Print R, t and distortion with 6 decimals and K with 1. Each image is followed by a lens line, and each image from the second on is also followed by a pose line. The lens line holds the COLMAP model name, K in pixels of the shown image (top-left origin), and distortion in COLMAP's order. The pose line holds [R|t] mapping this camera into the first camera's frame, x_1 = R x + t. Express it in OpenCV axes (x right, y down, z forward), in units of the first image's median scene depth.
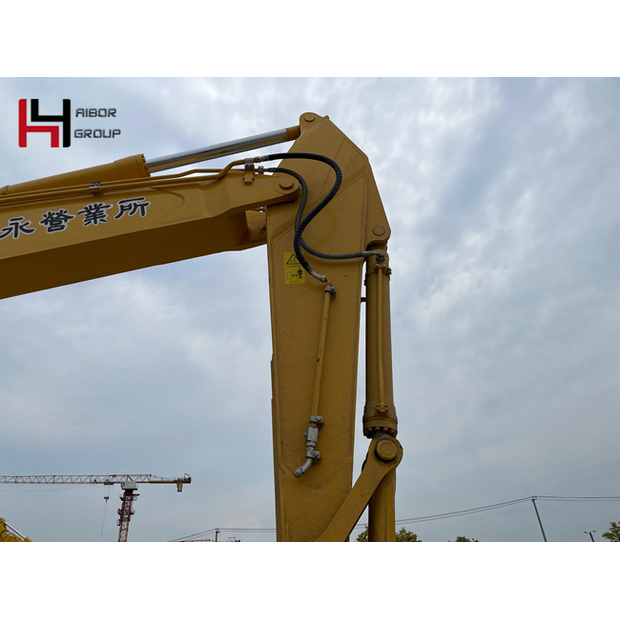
lens RADIAL K [[469.2, 0, 310.0], [0, 469.2, 310.0], [0, 0, 1]] dist [0.090726, -0.114961]
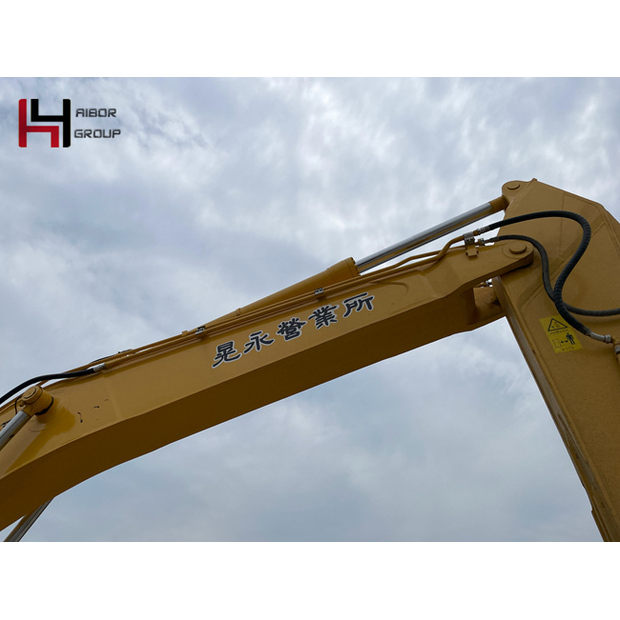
lens RADIAL K [[469.2, 0, 310.0], [0, 469.2, 310.0], [0, 0, 1]] dist [0.090726, -0.114961]
pose [[0.948496, -0.177409, -0.262452, -0.209473], [0.109622, 0.961103, -0.253504, 0.034503], [0.297217, 0.211677, 0.931050, 0.054839]]
